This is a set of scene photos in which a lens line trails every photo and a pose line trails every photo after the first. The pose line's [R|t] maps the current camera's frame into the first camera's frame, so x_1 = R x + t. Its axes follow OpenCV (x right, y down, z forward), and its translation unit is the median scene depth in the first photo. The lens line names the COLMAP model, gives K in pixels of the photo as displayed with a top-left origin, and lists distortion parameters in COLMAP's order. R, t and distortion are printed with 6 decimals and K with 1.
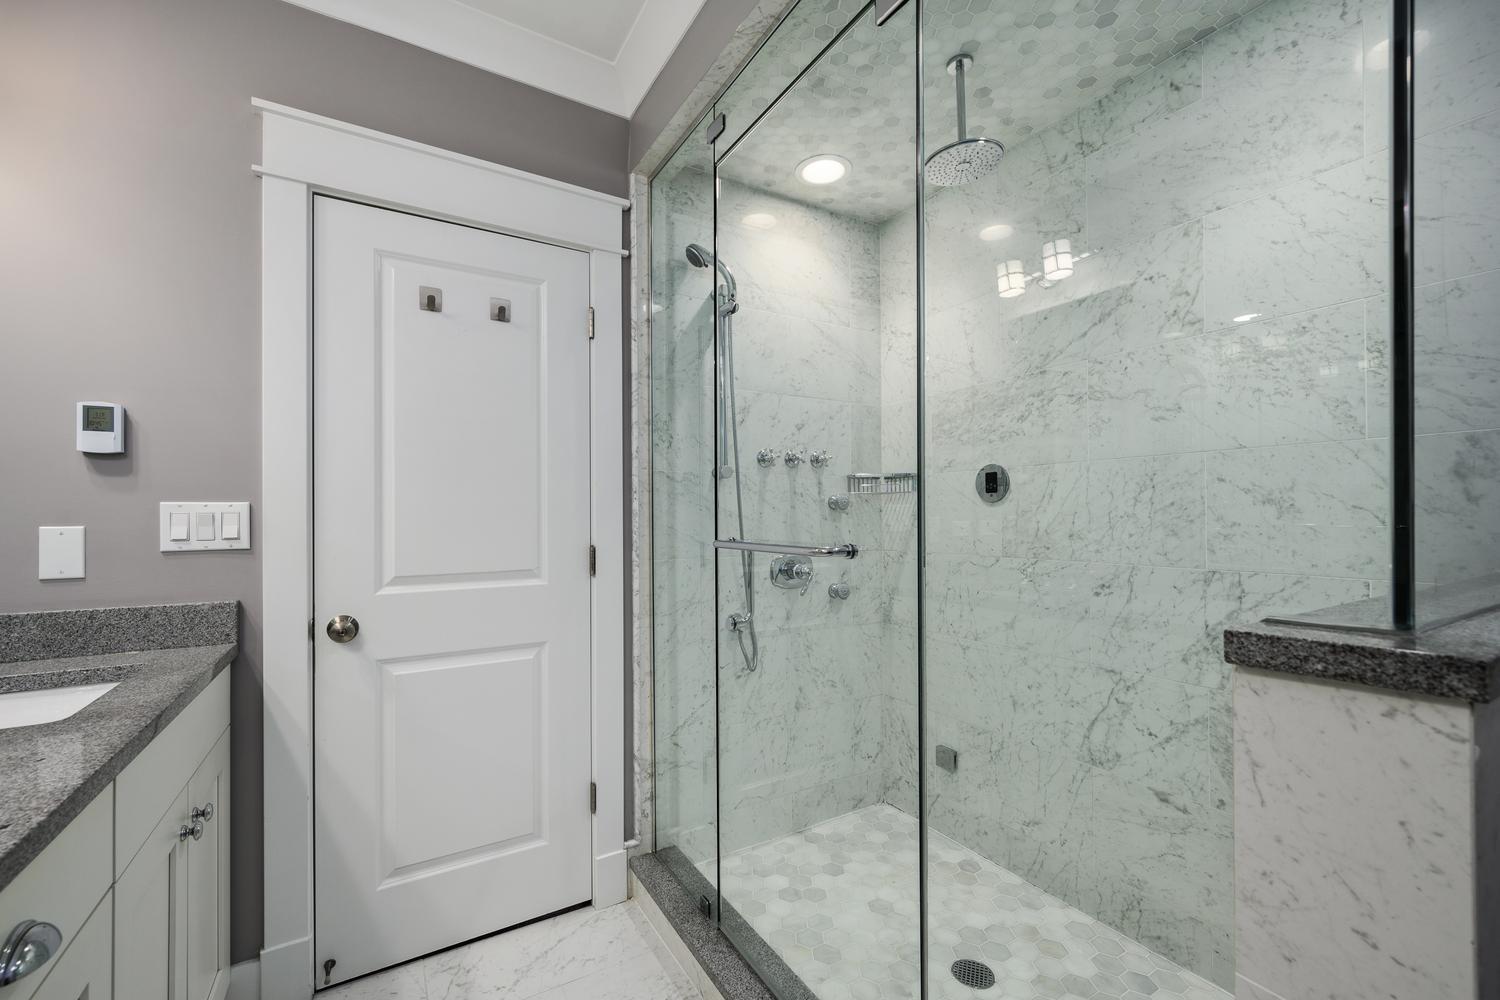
lens RADIAL K [[679.7, 0, 731.8], [0, 679.7, 512.1], [0, 0, 1]] dist [-0.000012, -0.000115]
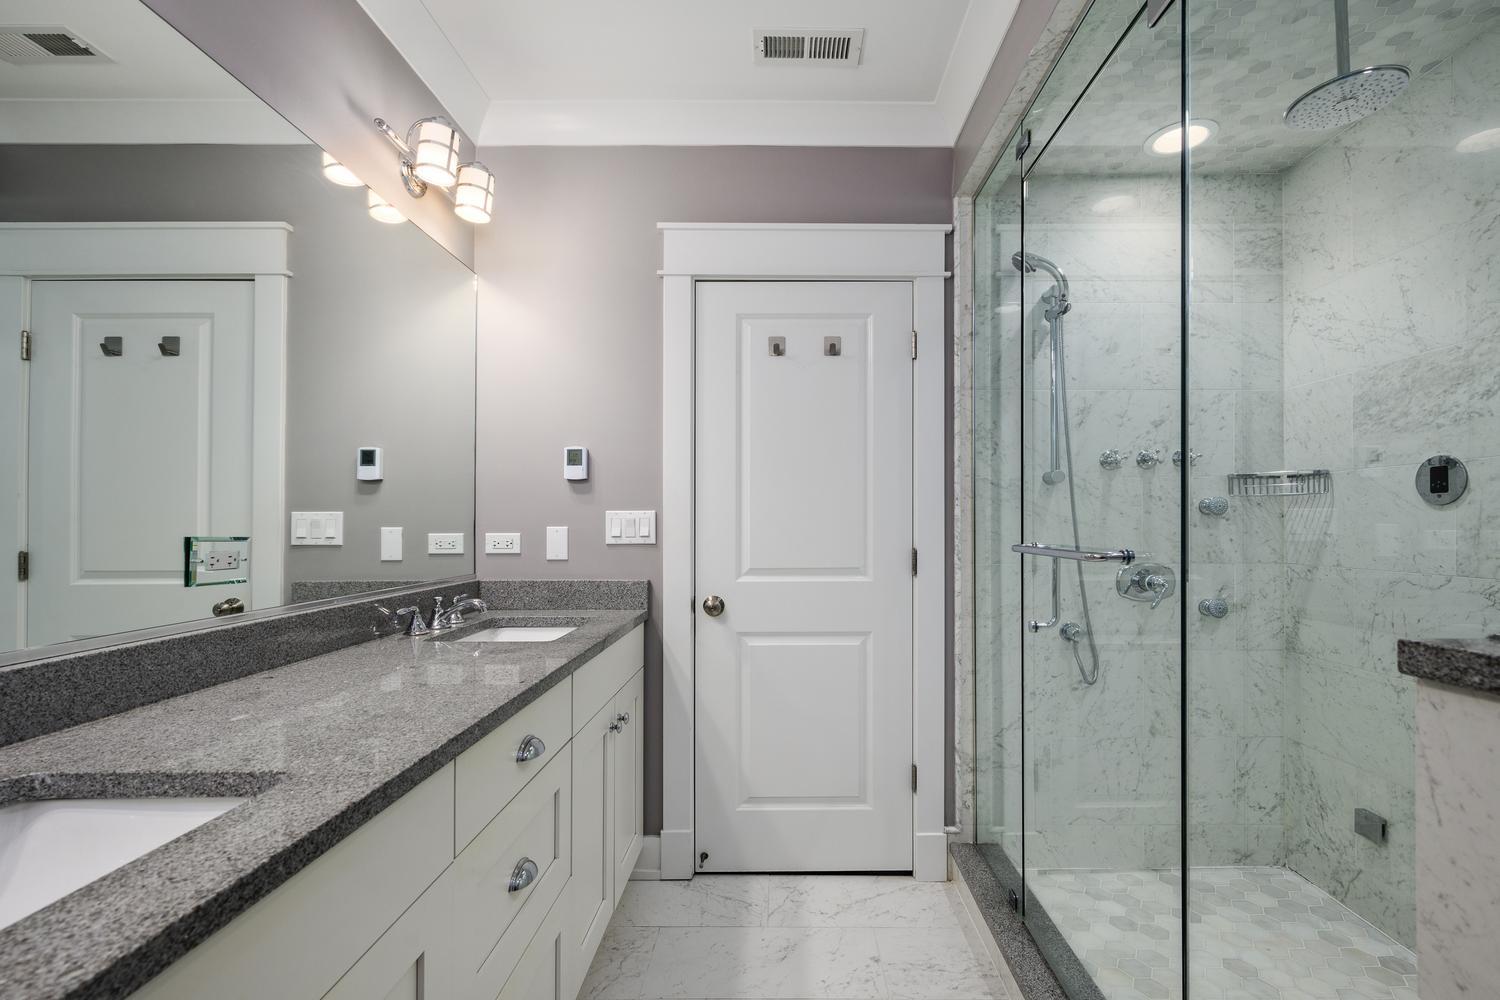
lens RADIAL K [[719.6, 0, 754.2], [0, 719.6, 515.0], [0, 0, 1]] dist [-0.000084, 0.000125]
pose [[0.859725, -0.001632, -0.510754, 0.159537], [-0.000225, 0.999994, -0.003574, -0.000183], [0.510757, 0.003187, 0.859719, -0.124212]]
